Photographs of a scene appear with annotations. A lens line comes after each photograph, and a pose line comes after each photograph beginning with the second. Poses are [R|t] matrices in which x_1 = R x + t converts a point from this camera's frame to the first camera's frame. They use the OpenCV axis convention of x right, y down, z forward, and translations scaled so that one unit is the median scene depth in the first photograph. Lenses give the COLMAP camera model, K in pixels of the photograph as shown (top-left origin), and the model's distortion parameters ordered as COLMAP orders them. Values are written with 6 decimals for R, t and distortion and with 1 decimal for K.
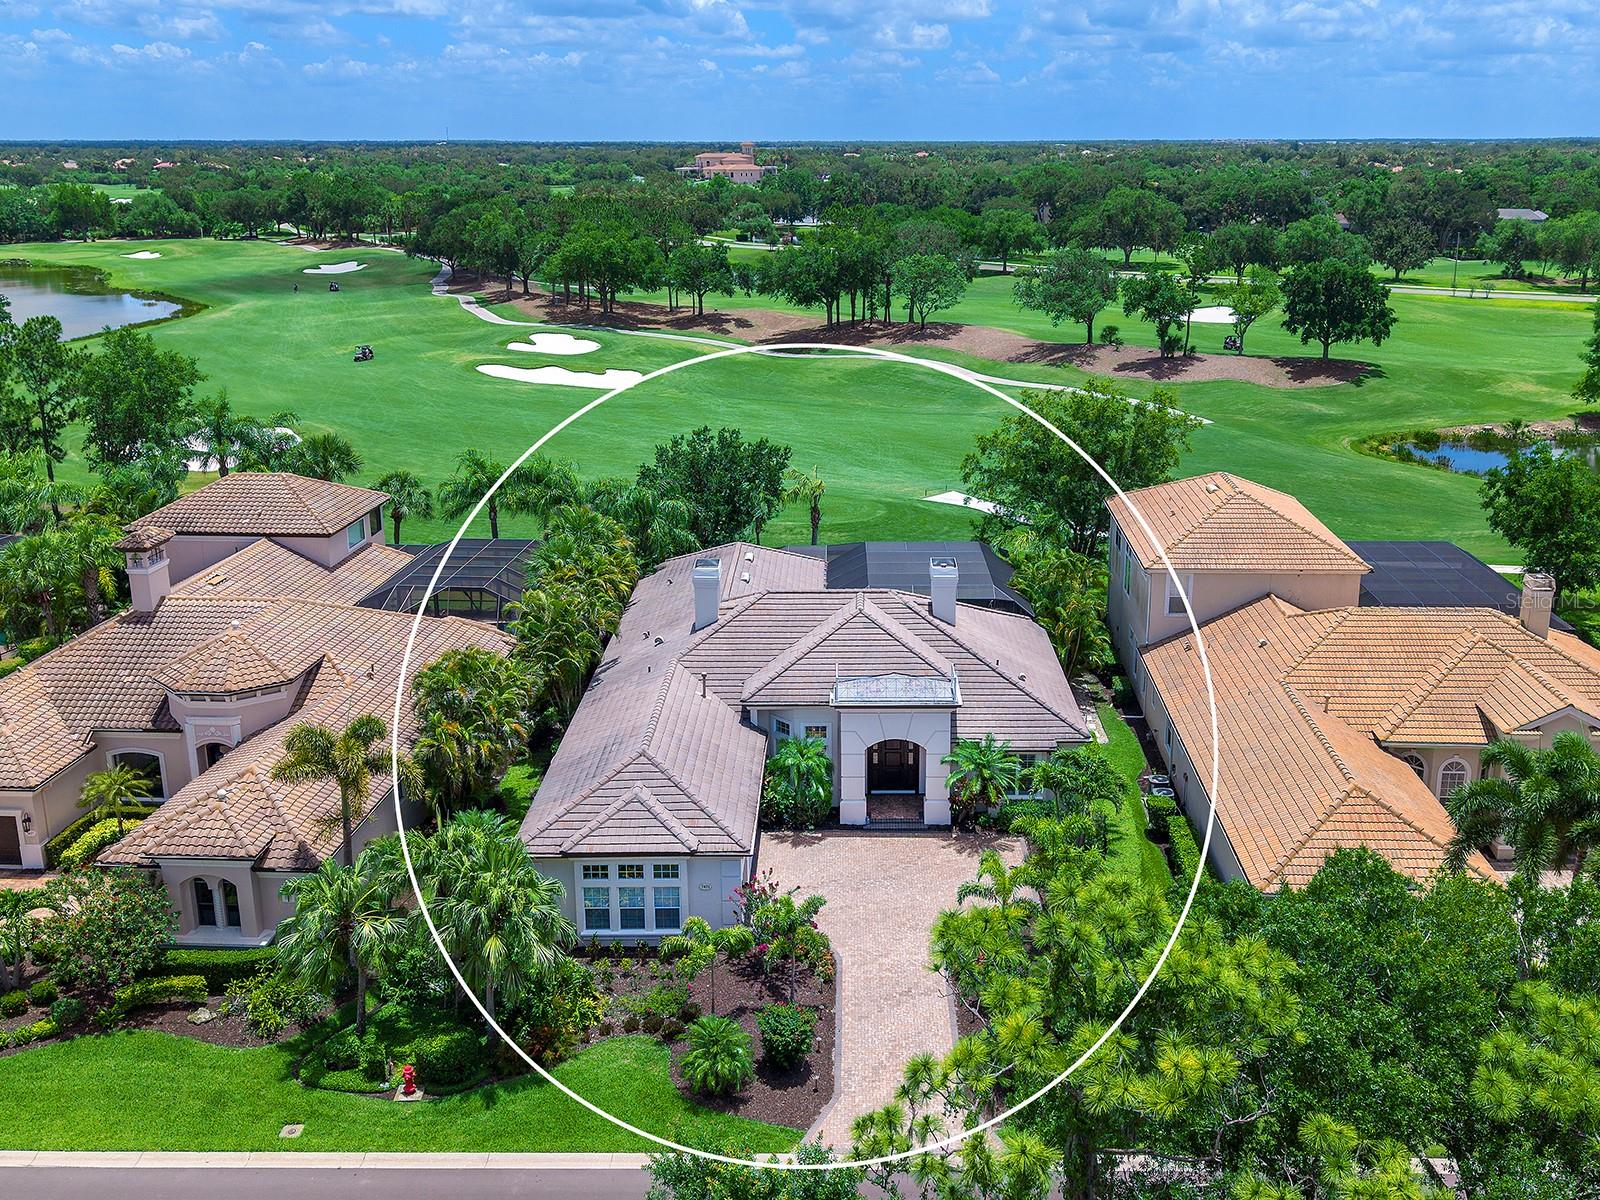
lens RADIAL K [[1404.9, 0, 800.0], [0, 1404.9, 600.0], [0, 0, 1]] dist [0.090578, -0.142664]
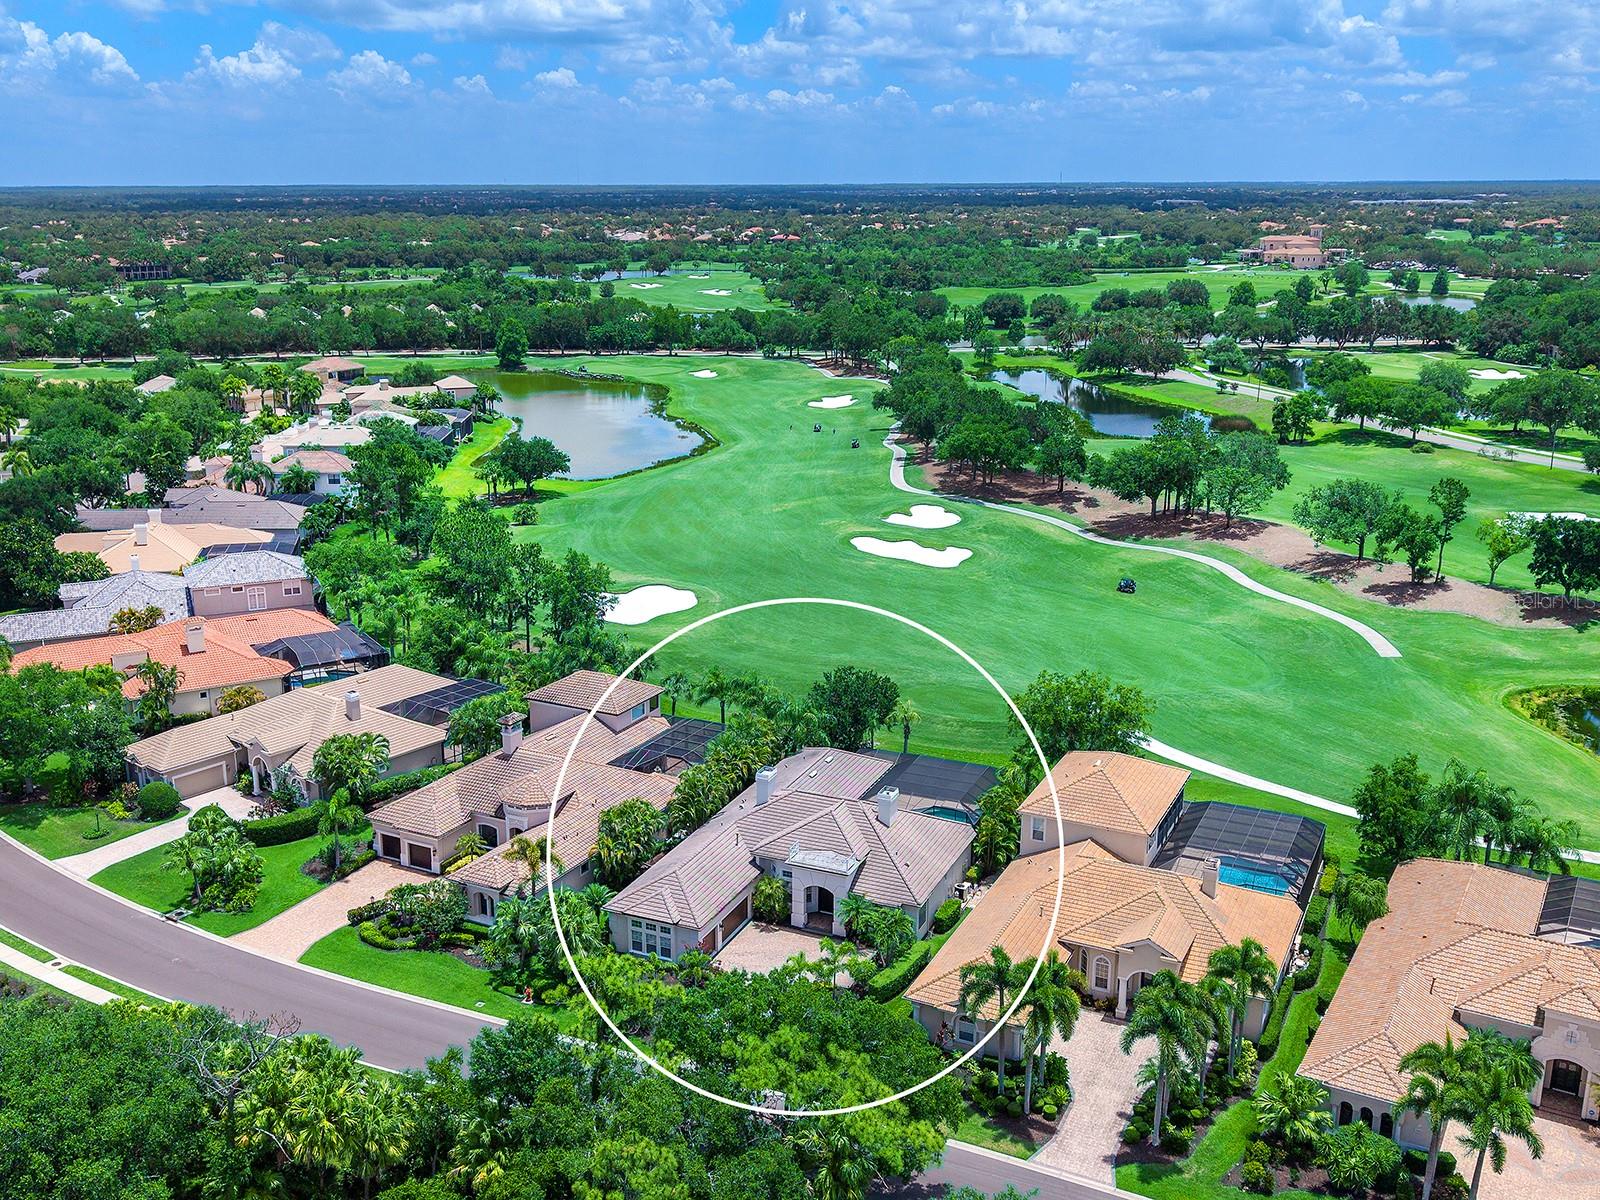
lens RADIAL K [[1404.9, 0, 800.0], [0, 1404.9, 600.0], [0, 0, 1]] dist [0.090578, -0.142664]
pose [[0.921303, 0.108632, -0.373363, 0.709840], [-0.121529, 0.992526, -0.011101, -0.258954], [0.369366, 0.055602, 0.927619, -0.794877]]
